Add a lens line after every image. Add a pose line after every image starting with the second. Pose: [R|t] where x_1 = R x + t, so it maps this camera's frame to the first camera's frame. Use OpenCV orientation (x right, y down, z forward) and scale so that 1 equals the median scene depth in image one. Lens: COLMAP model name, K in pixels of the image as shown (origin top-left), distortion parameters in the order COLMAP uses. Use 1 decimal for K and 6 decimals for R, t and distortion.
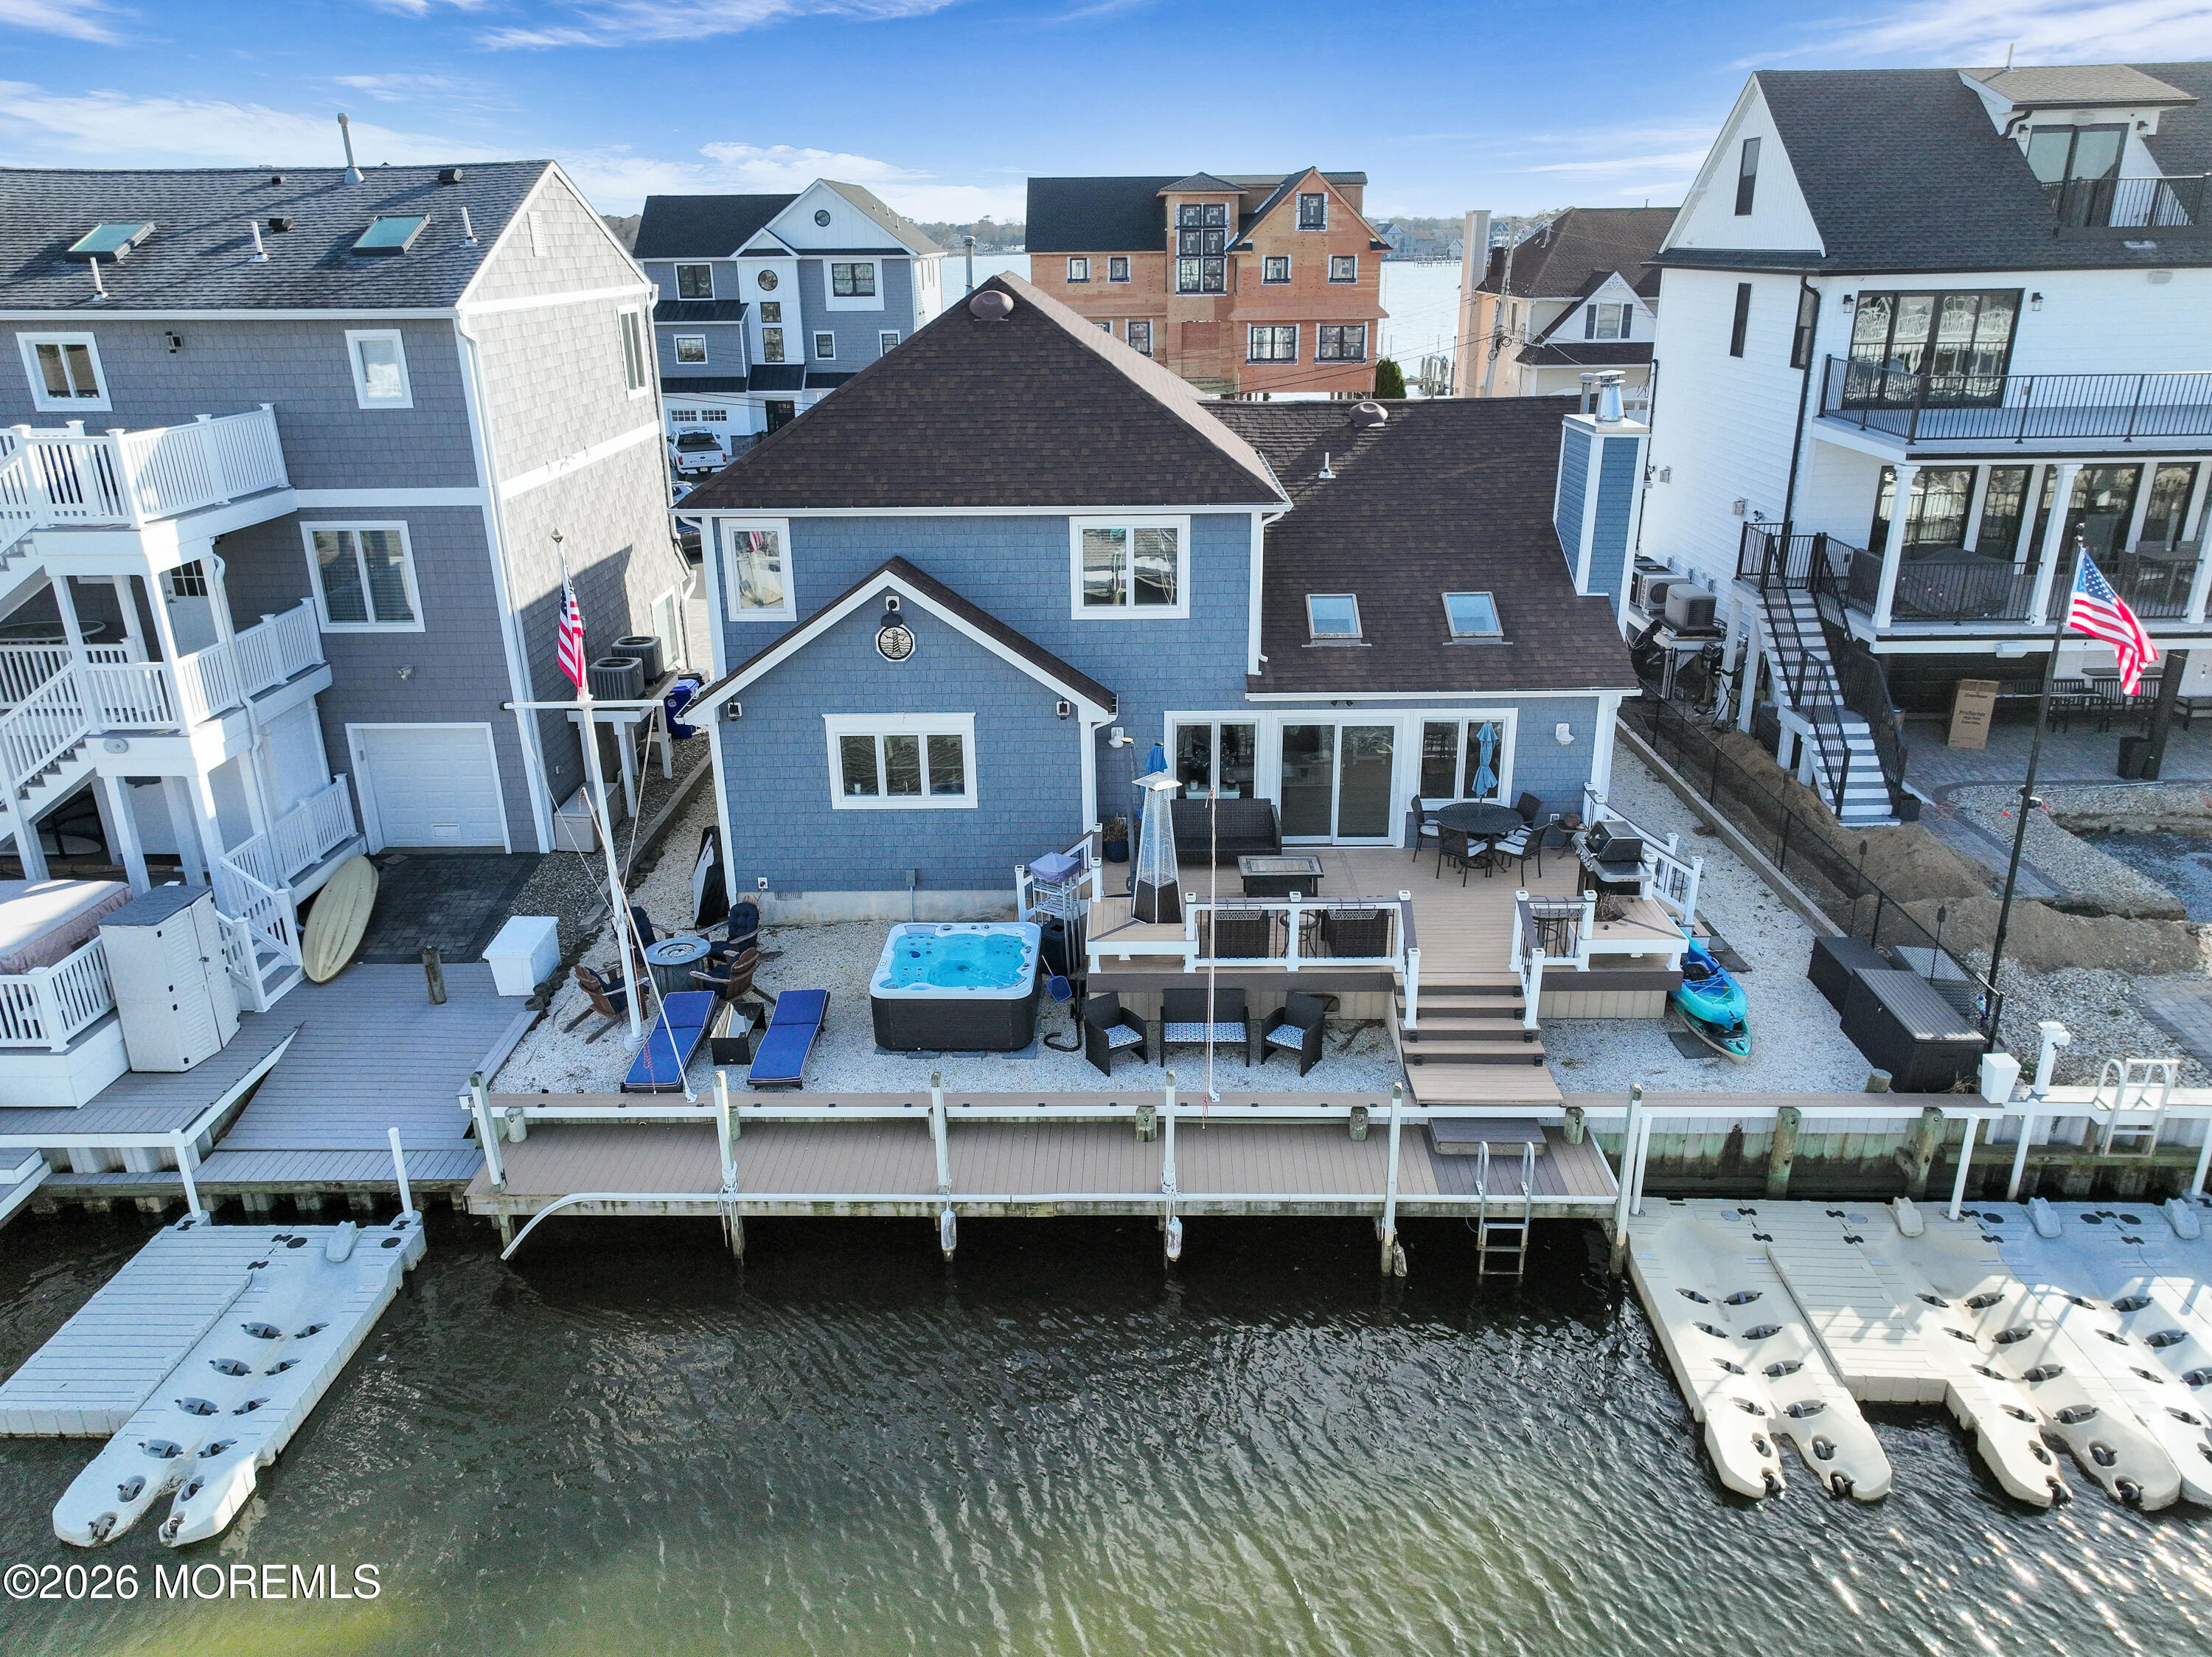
lens RADIAL K [[1558.3, 0, 1109.5], [0, 1558.3, 824.8], [0, 0, 1]] dist [-0.006103, 0.020243]
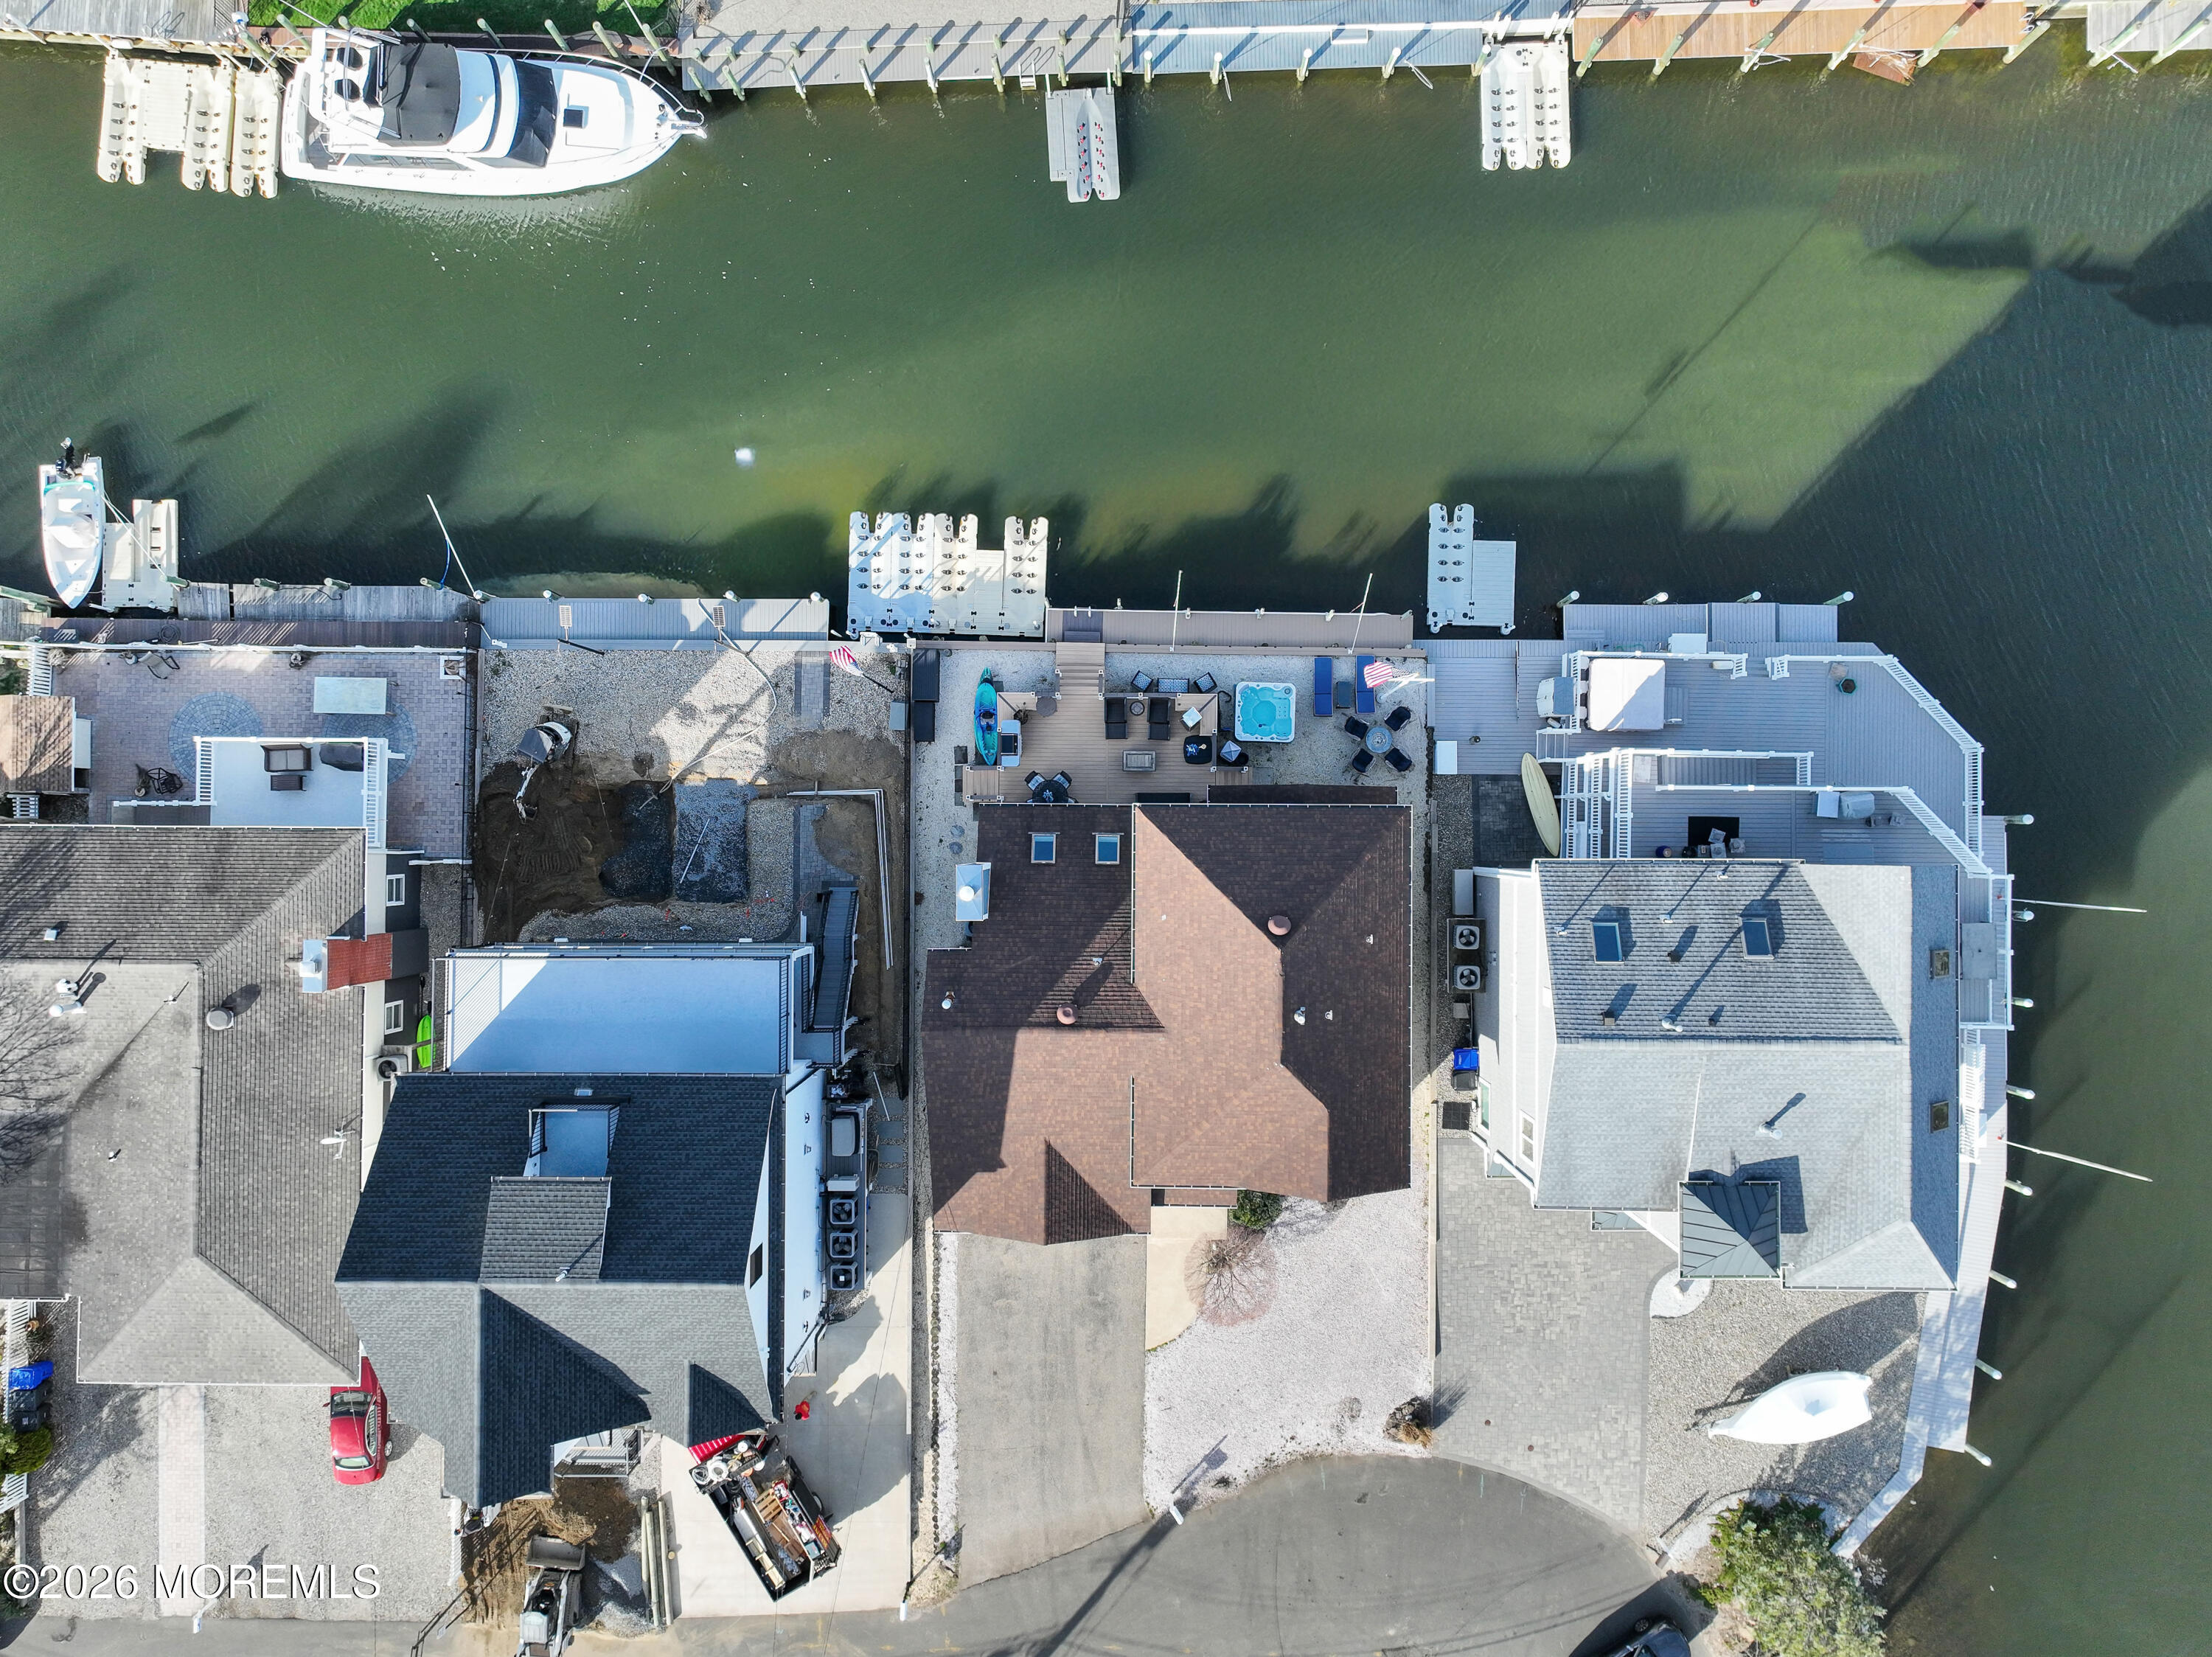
lens RADIAL K [[1553.0, 0, 1110.0], [0, 1553.0, 826.5], [0, 0, 1]] dist [0.000770, 0.007949]
pose [[-0.999708, 0.001724, 0.024100, 0.103302], [0.021939, -0.353070, 0.935340, -2.414682], [0.010122, 0.935595, 0.352929, 0.242430]]
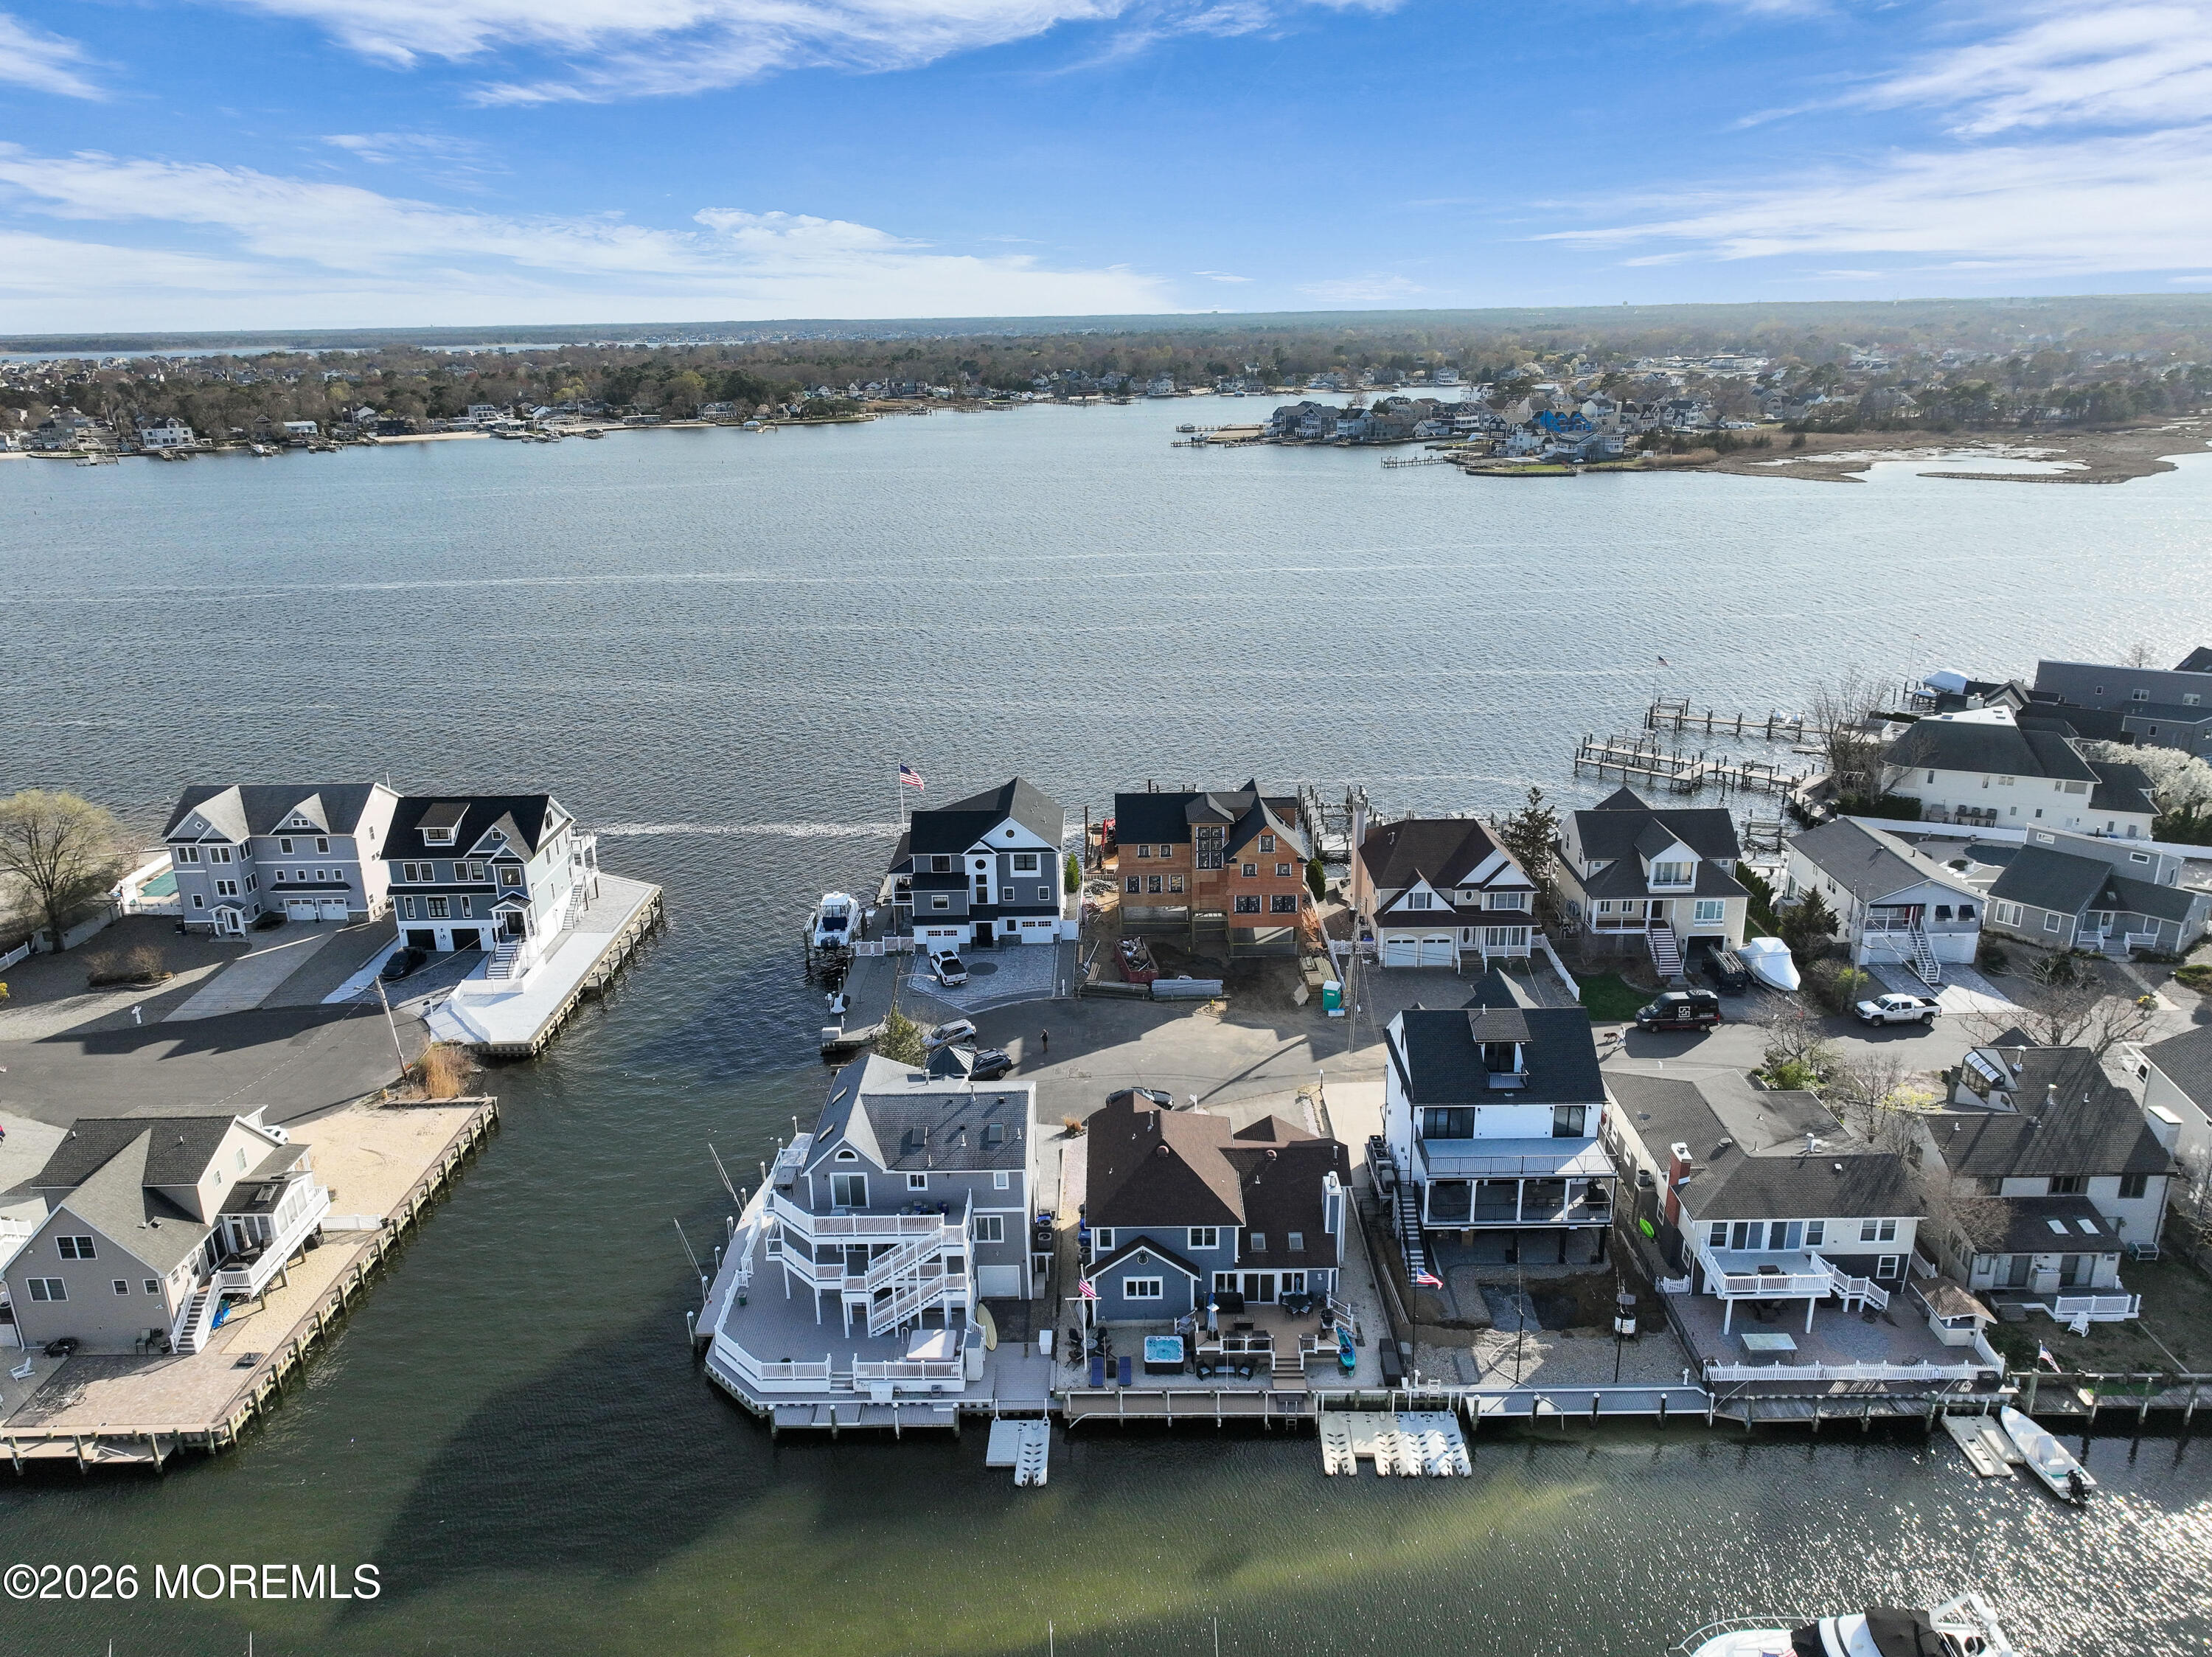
lens RADIAL K [[1553.0, 0, 1110.0], [0, 1553.0, 826.5], [0, 0, 1]] dist [0.000770, 0.007949]
pose [[0.999974, -0.005813, 0.004371, -0.242293], [0.006000, 0.999010, -0.044072, -1.073420], [-0.004110, 0.044097, 0.999019, -3.038010]]
